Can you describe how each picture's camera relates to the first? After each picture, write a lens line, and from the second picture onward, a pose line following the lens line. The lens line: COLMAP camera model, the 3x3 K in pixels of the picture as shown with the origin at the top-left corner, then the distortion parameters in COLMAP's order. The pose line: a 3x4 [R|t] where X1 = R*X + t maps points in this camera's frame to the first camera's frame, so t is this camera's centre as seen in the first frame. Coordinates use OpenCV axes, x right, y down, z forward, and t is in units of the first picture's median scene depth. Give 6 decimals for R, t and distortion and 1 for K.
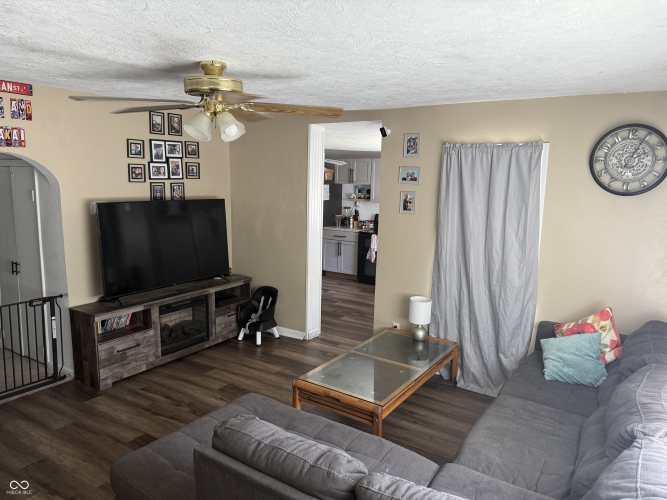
lens RADIAL K [[476.5, 0, 337.0], [0, 476.5, 245.1], [0, 0, 1]] dist [0.058146, -0.017029]
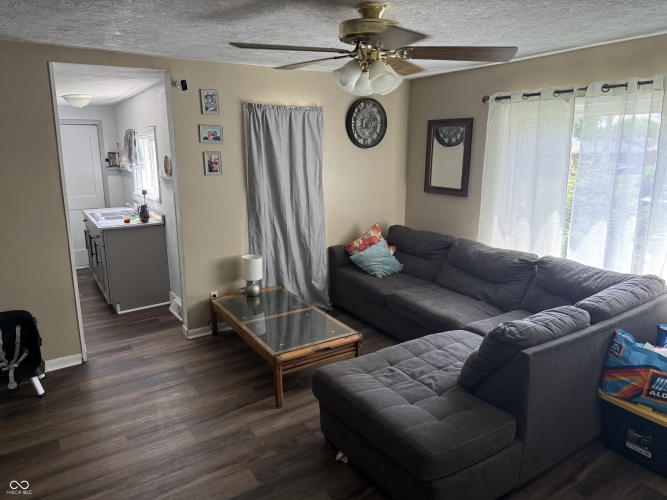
lens RADIAL K [[476.5, 0, 338.9], [0, 476.5, 251.9], [0, 0, 1]] dist [0.058146, -0.017029]
pose [[0.403803, -0.222335, 0.887418, -0.661385], [0.147123, 0.973175, 0.176875, -0.051881], [-0.902939, 0.059137, 0.425681, 0.388324]]
